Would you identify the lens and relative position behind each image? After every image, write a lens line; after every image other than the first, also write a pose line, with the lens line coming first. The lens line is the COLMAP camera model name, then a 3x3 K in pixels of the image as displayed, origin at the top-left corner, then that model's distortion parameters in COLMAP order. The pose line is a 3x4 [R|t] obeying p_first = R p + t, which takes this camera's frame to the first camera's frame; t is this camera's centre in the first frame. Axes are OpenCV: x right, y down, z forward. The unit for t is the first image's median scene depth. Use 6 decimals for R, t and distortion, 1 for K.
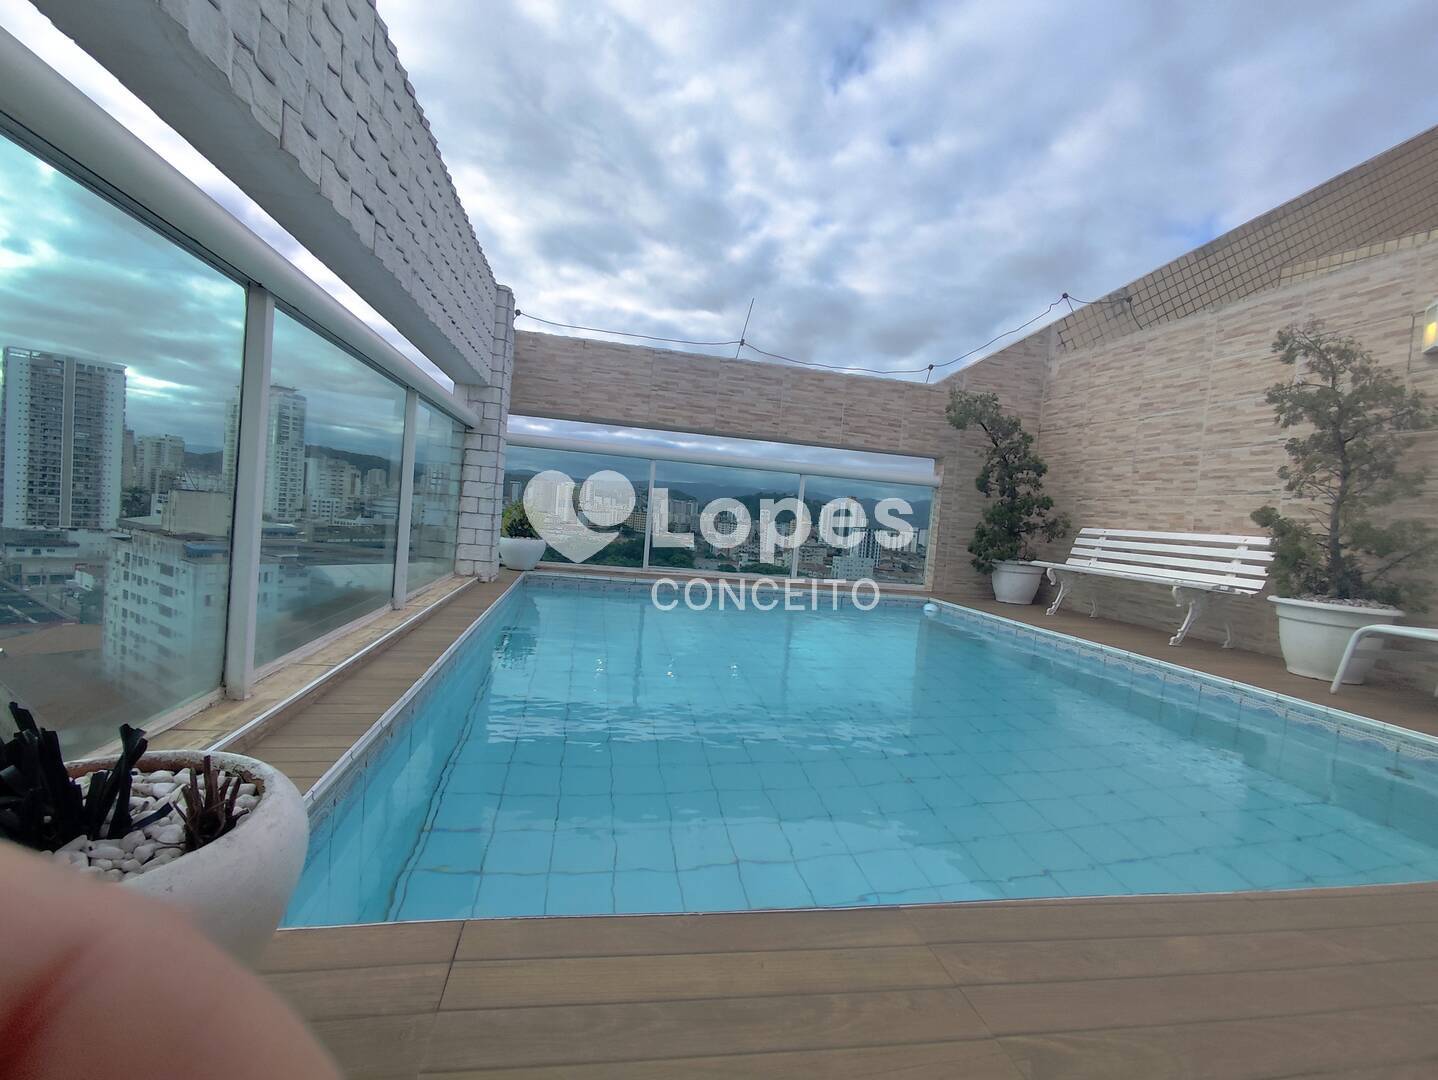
lens RADIAL K [[656.4, 0, 711.6], [0, 656.4, 549.6], [0, 0, 1]] dist [-0.002097, 0.000523]
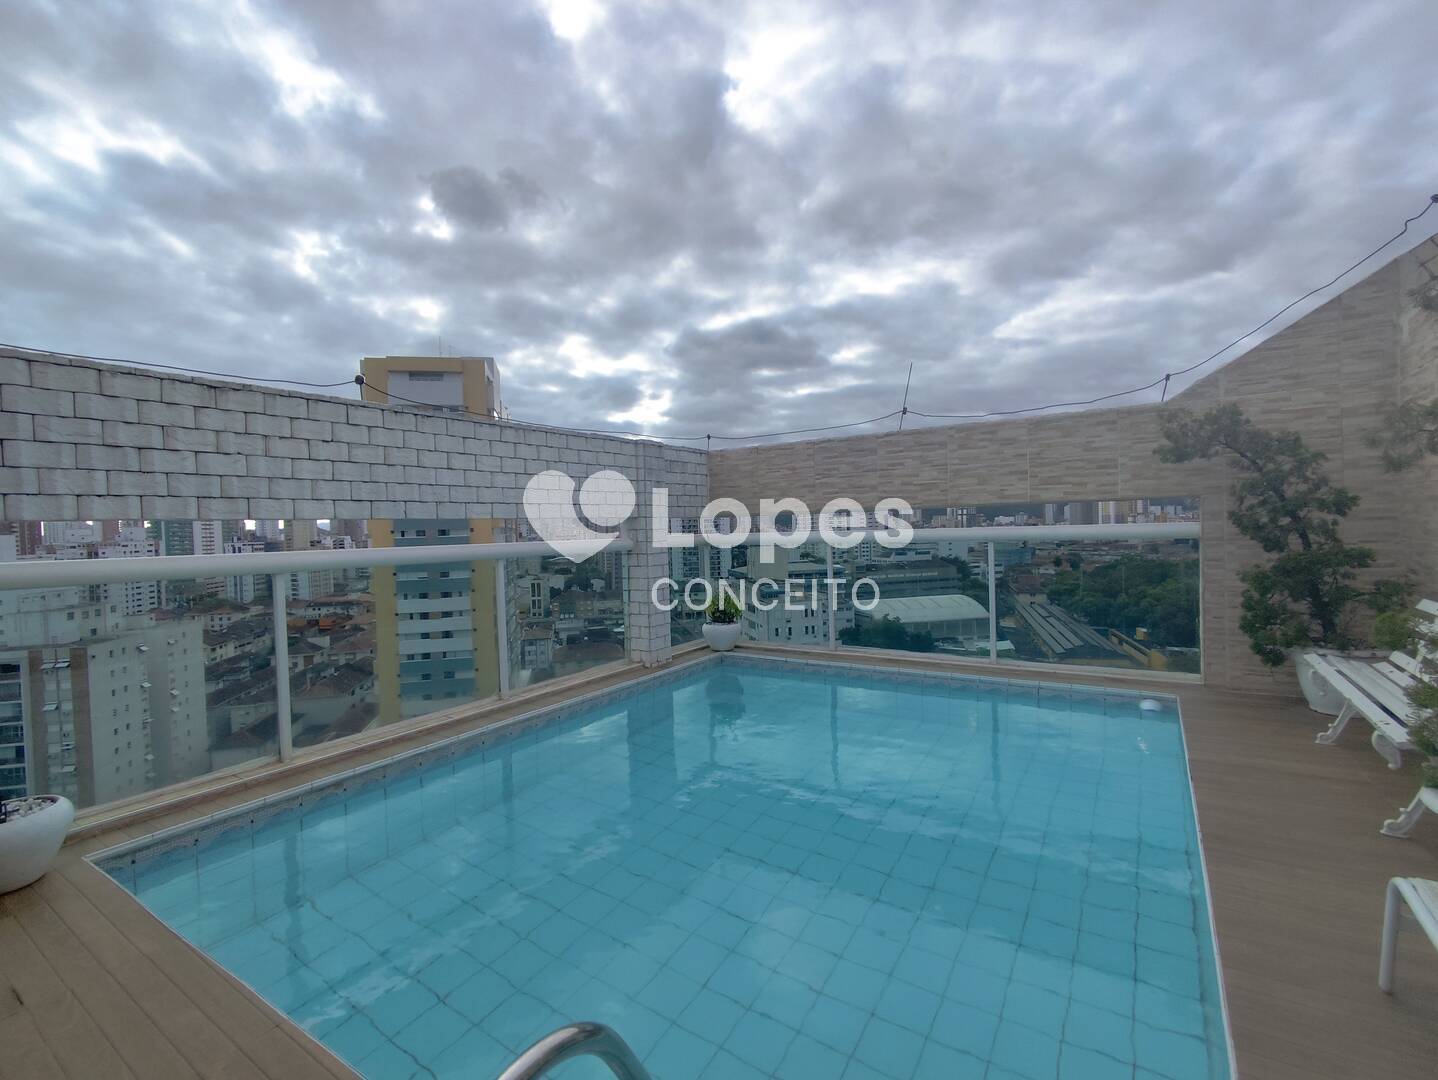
lens RADIAL K [[656.4, 0, 711.8], [0, 656.4, 539.3], [0, 0, 1]] dist [-0.002097, 0.000523]
pose [[0.714795, -0.092930, -0.693132, 0.484748], [0.051113, 0.995423, -0.080748, -0.066359], [0.697464, 0.022290, 0.716273, 0.122117]]
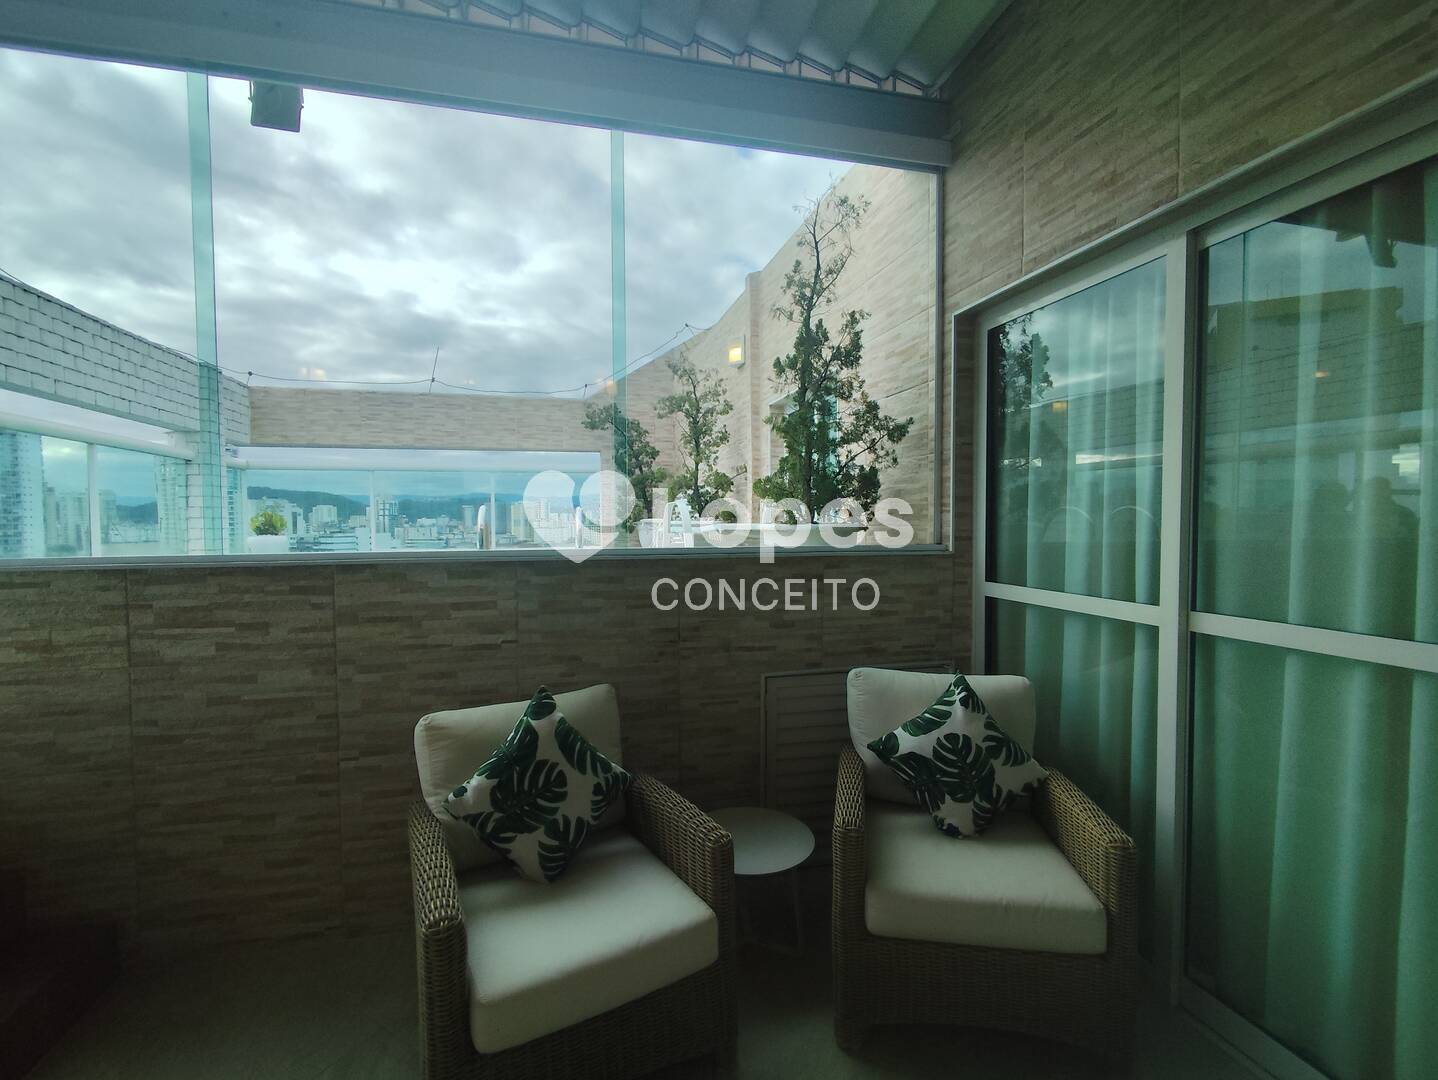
lens RADIAL K [[656.4, 0, 706.7], [0, 656.4, 546.1], [0, 0, 1]] dist [-0.002097, 0.000523]
pose [[0.994501, -0.090285, 0.053064, 0.504267], [0.090991, 0.995790, -0.011043, 0.094770], [-0.051843, 0.015811, 0.998530, -0.386018]]
